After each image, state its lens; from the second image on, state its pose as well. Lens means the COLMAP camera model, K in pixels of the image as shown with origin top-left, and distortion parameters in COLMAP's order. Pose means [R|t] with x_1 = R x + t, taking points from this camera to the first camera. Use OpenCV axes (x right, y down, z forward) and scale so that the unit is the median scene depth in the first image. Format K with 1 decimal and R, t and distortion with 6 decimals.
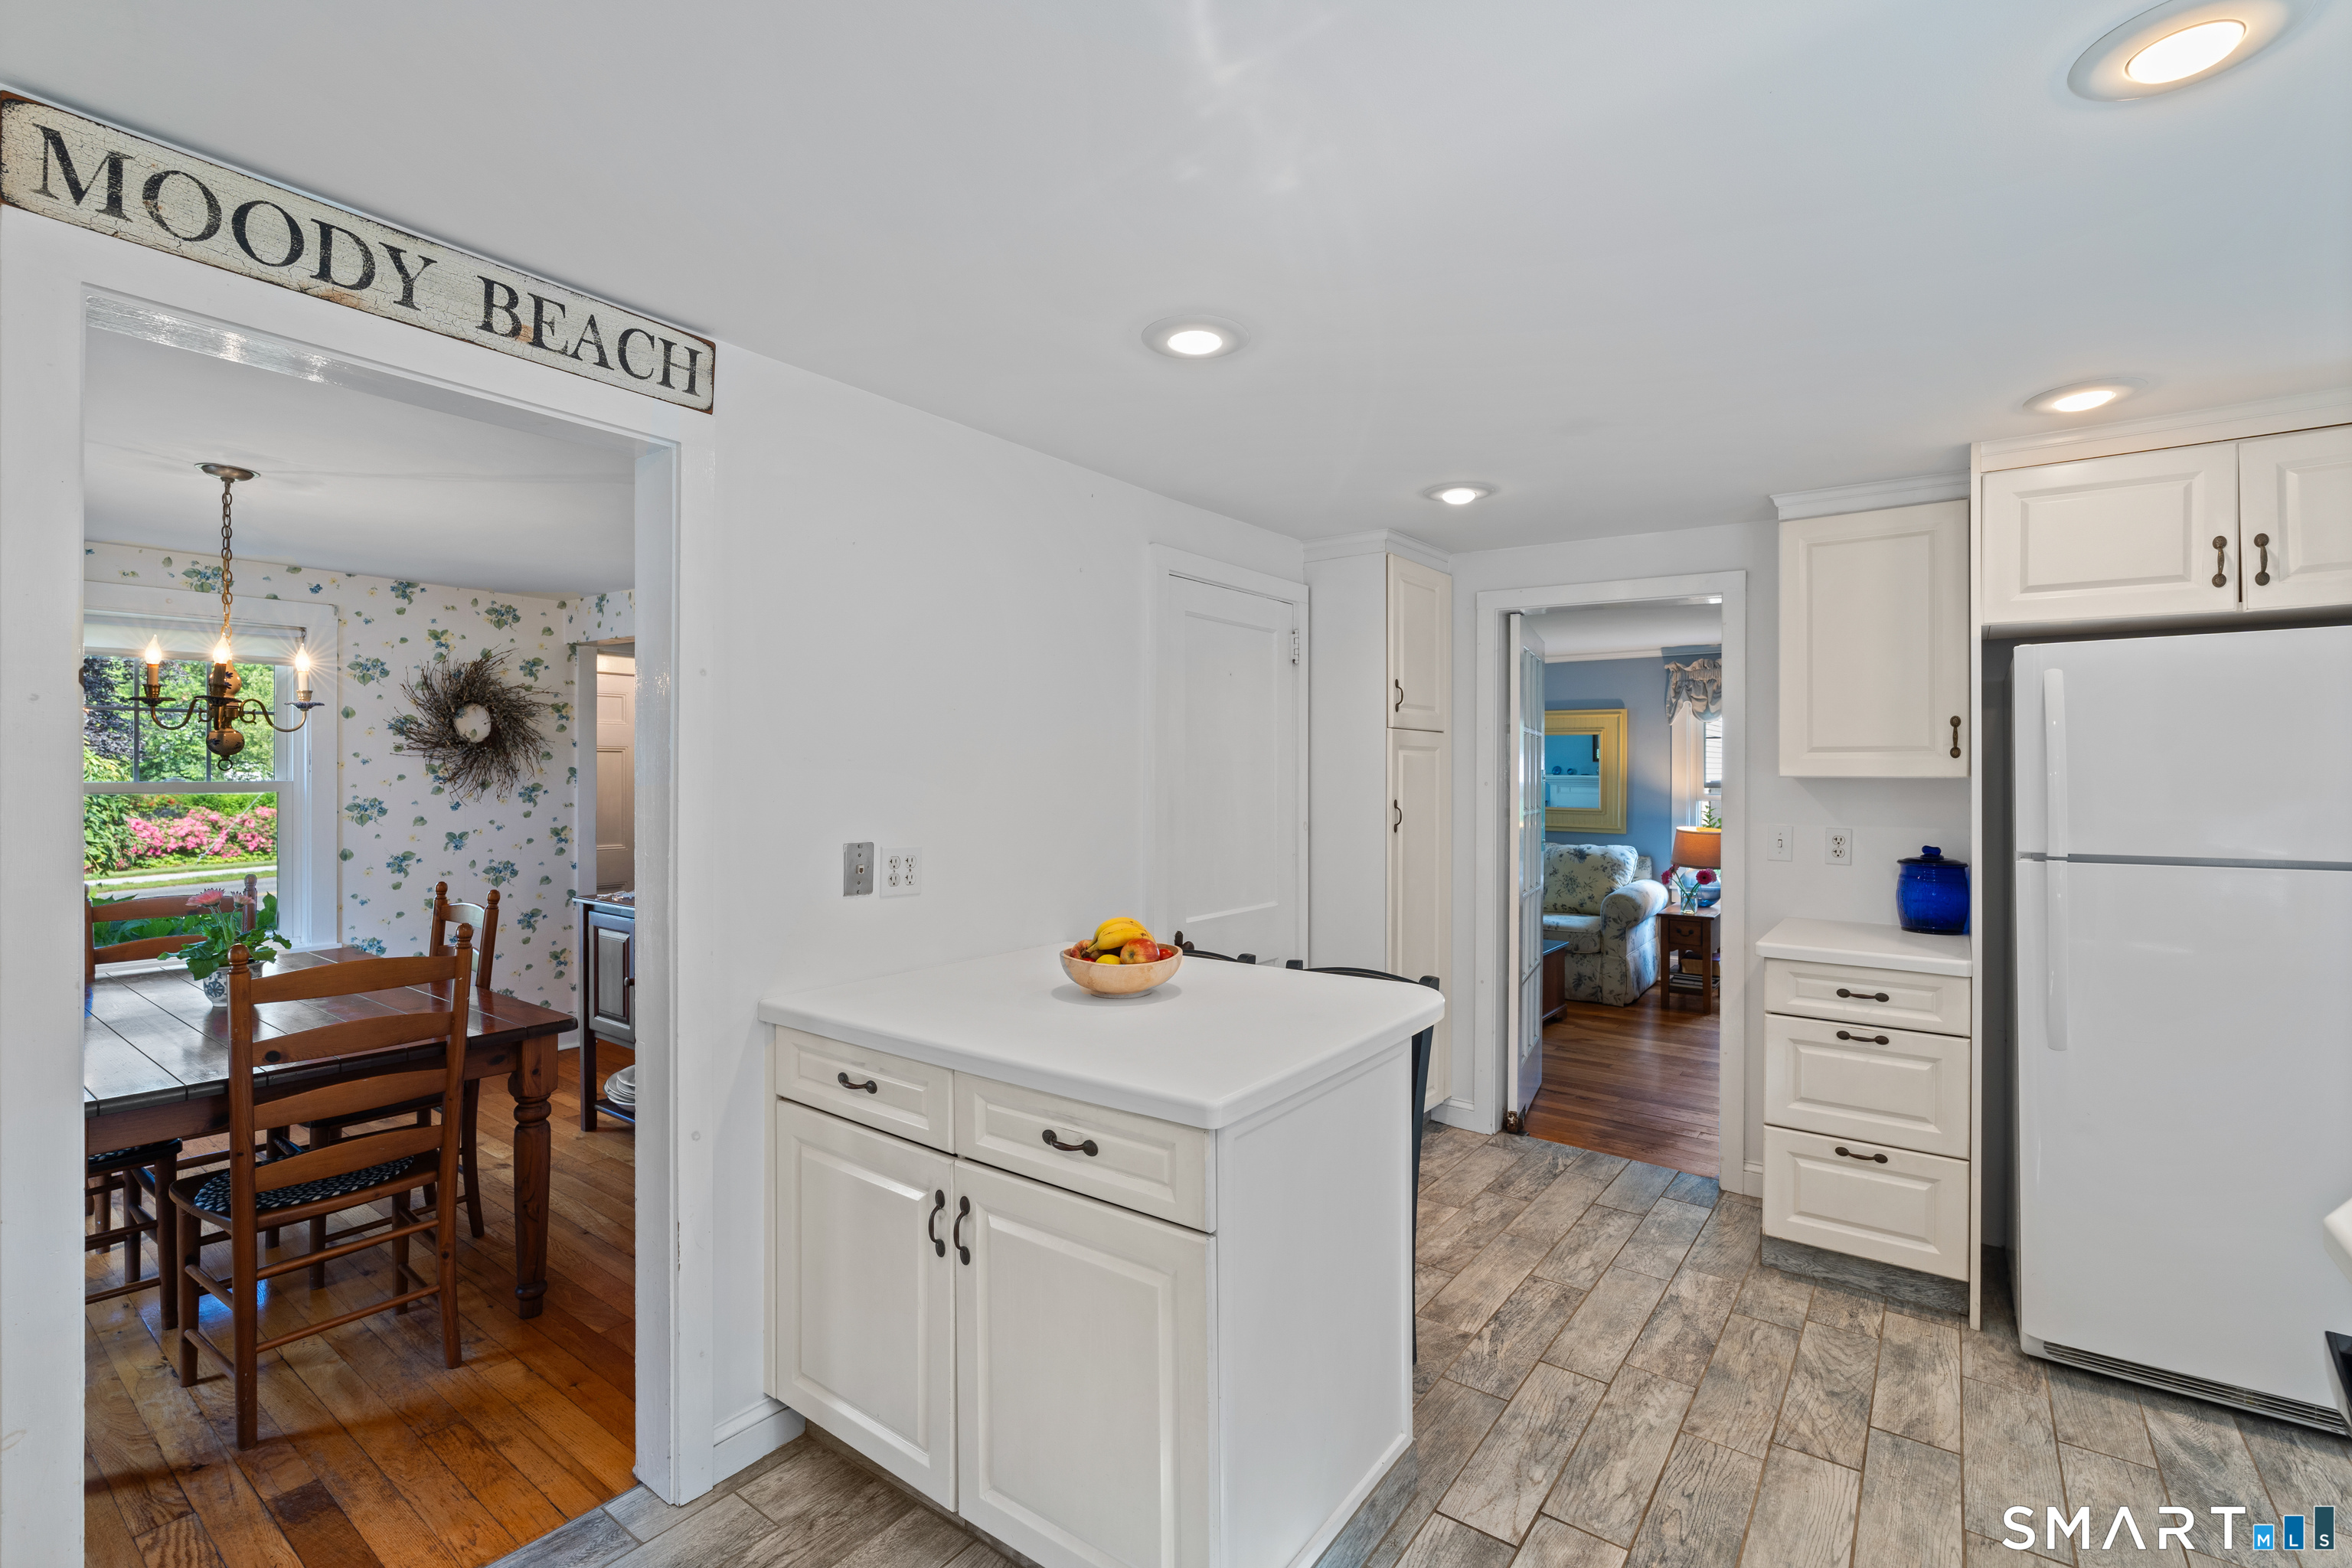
lens RADIAL K [[1054.0, 0, 1173.4], [0, 1054.0, 777.8], [0, 0, 1]] dist [-0.001527, -0.000092]
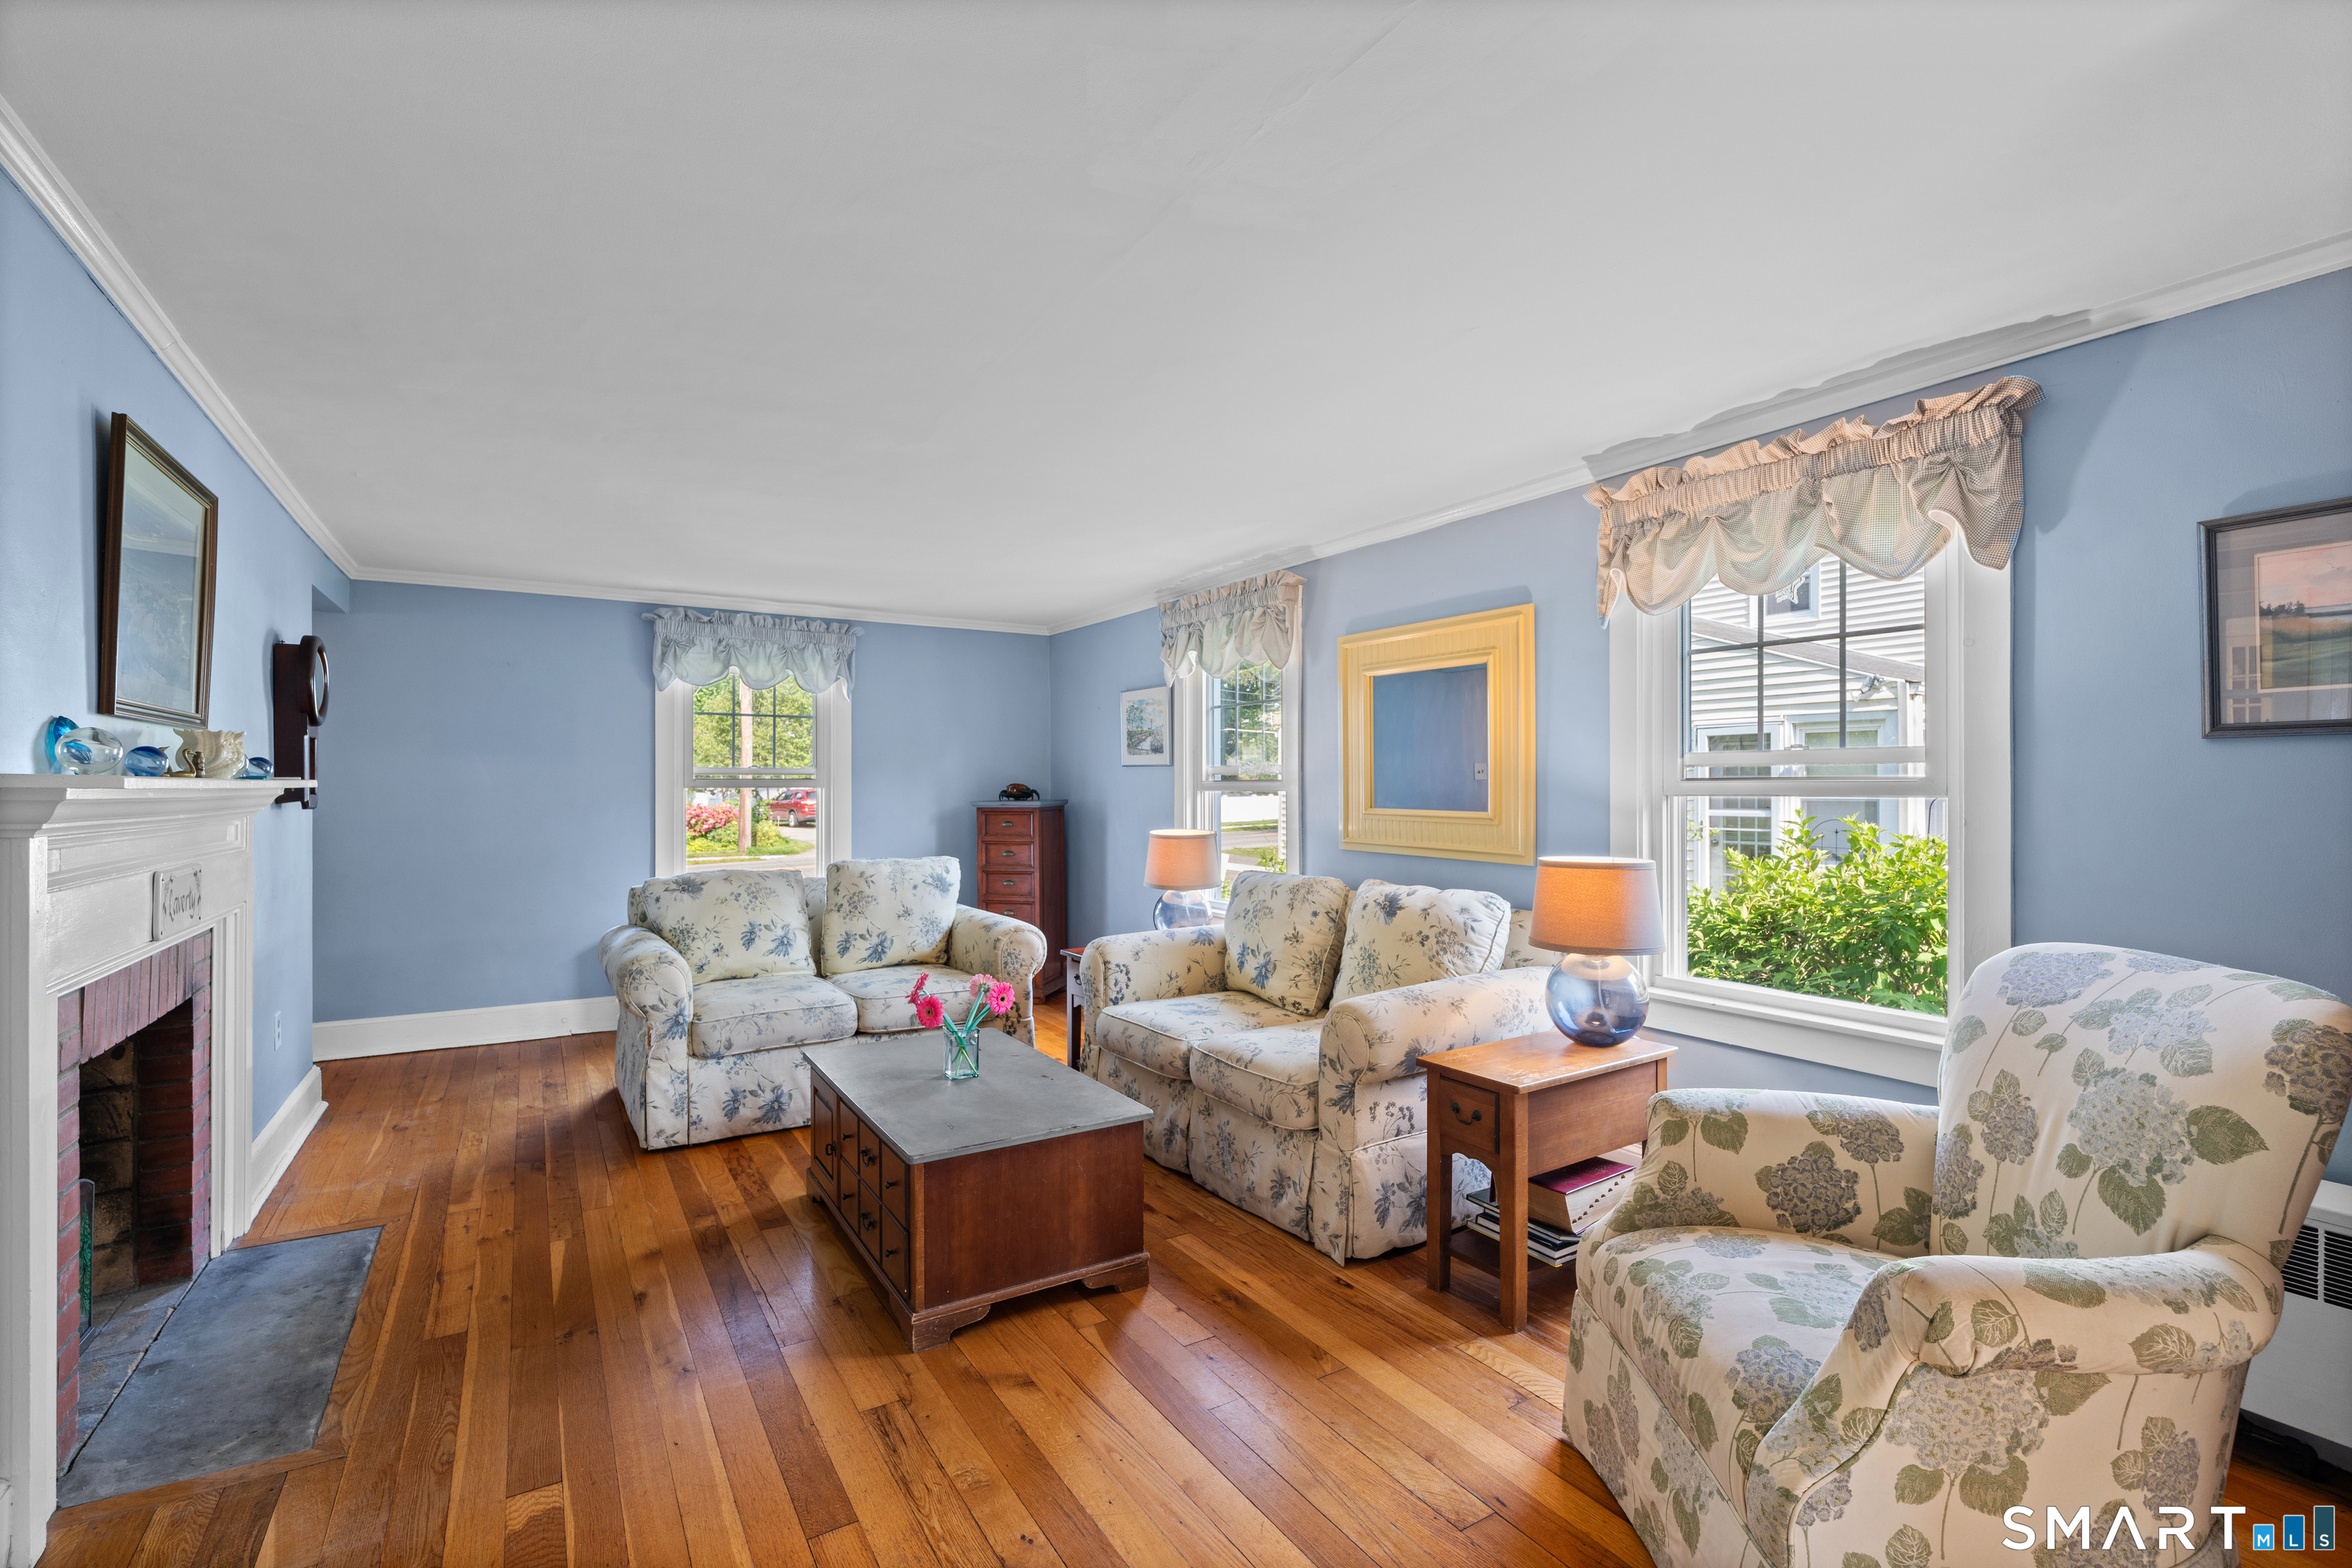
lens RADIAL K [[1050.8, 0, 1175.3], [0, 1050.8, 777.6], [0, 0, 1]] dist [-0.002207, 0.000652]
pose [[0.932215, -0.007266, -0.361832, 1.336660], [0.002907, 0.999917, -0.012589, 0.056427], [0.361893, 0.010684, 0.932158, 1.471539]]
